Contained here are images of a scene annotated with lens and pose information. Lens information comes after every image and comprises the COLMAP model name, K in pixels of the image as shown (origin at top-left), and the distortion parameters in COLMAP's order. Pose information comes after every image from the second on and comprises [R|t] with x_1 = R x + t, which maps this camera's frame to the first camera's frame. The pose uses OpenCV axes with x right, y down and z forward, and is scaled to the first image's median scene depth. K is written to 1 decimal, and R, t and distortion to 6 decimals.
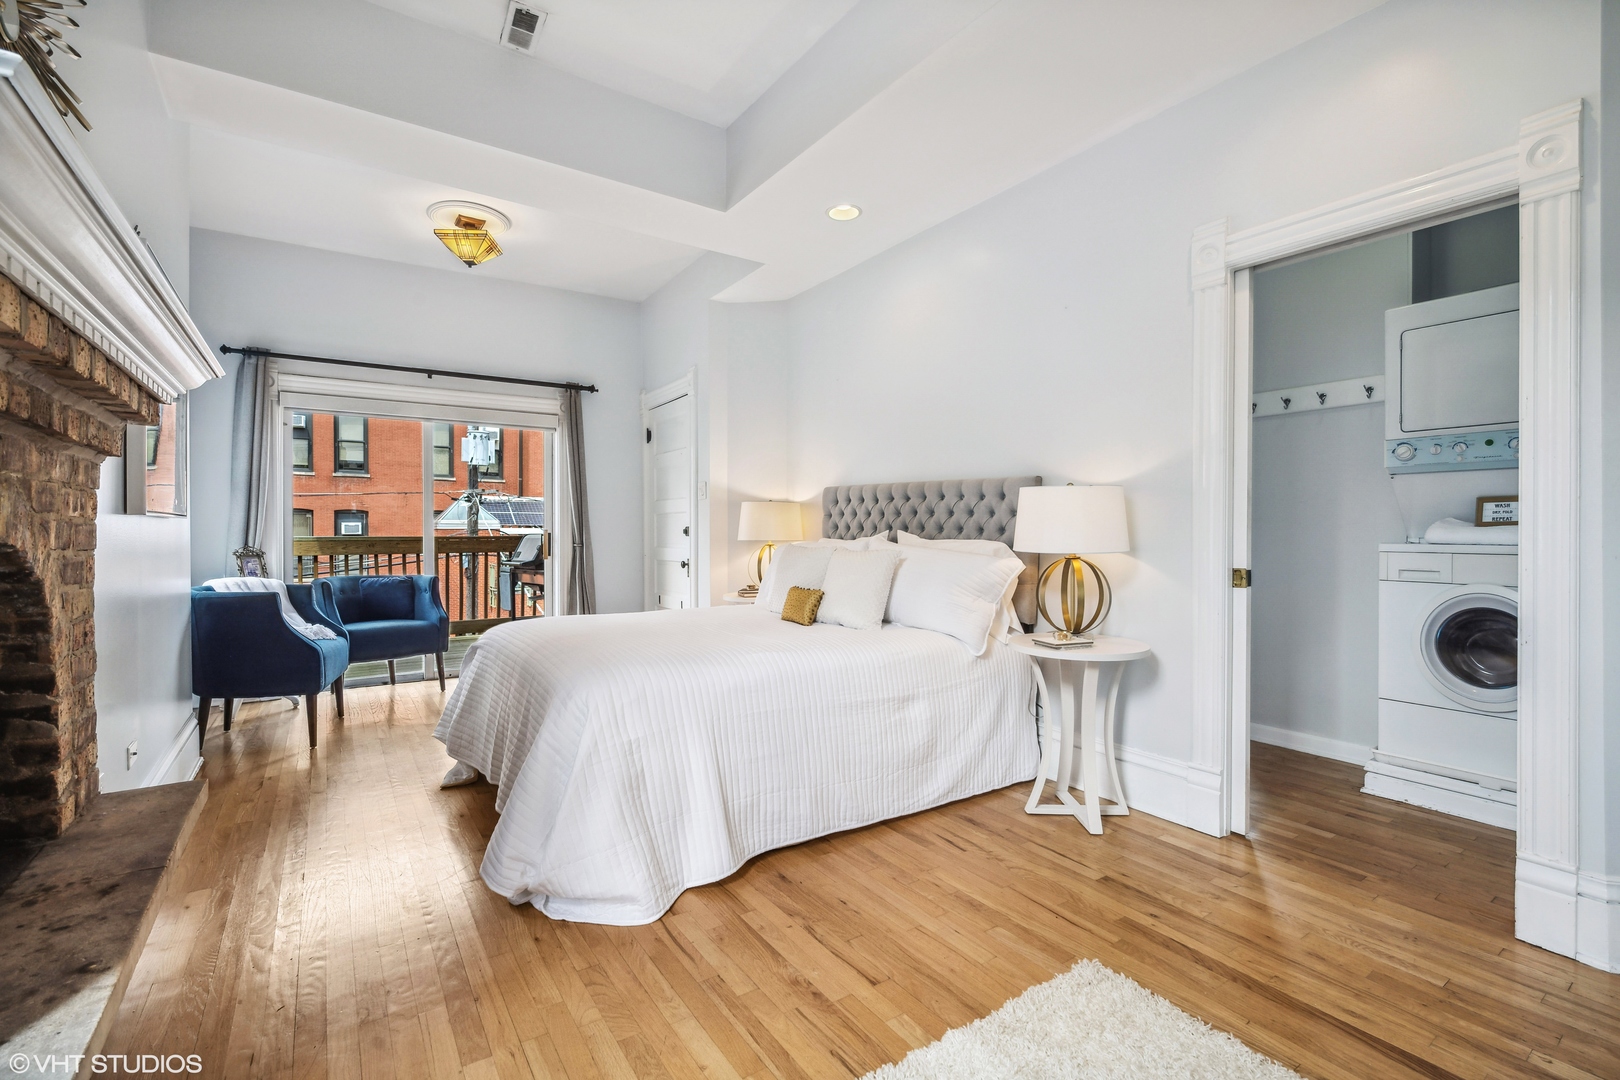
lens RADIAL K [[724.4, 0, 753.6], [0, 724.4, 533.8], [0, 0, 1]] dist [-0.008536, -0.000461]
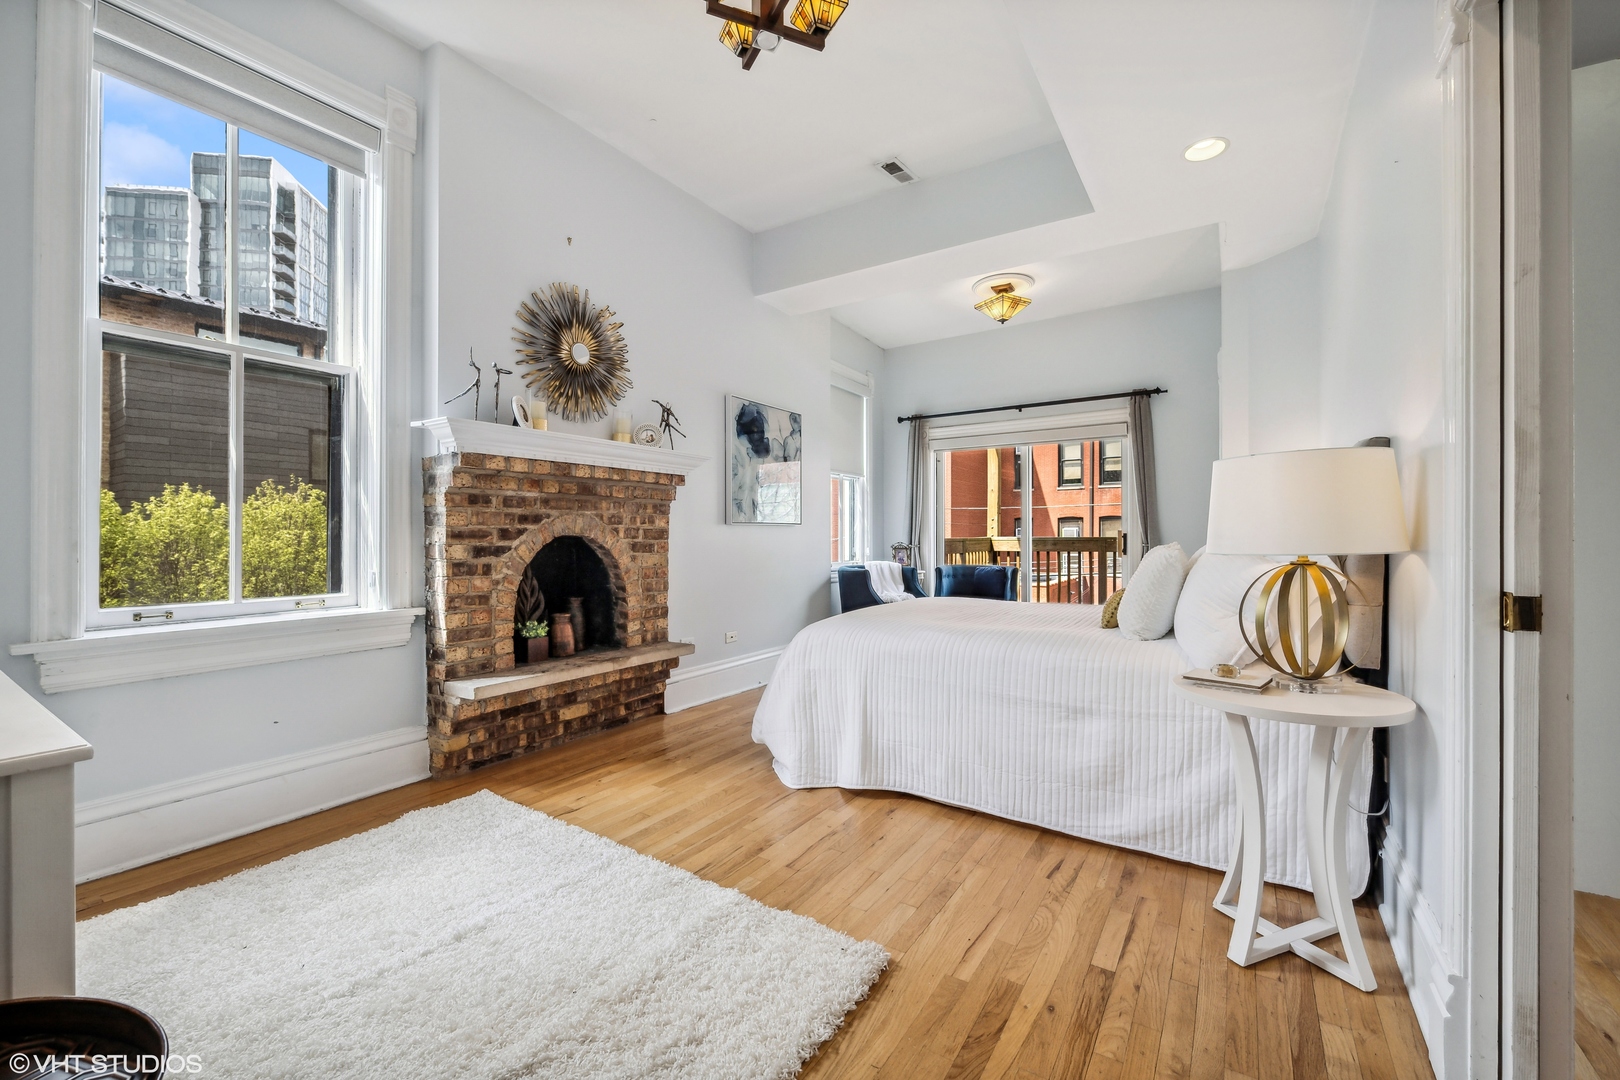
lens RADIAL K [[668.5, 0, 809.3], [0, 668.5, 539.2], [0, 0, 1]] dist [-0.018140, -0.000751]
pose [[0.391290, 0.002460, -0.920264, 0.852102], [-0.000882, 0.999997, 0.002298, 0.009760], [0.920267, -0.000087, 0.391291, 0.359598]]
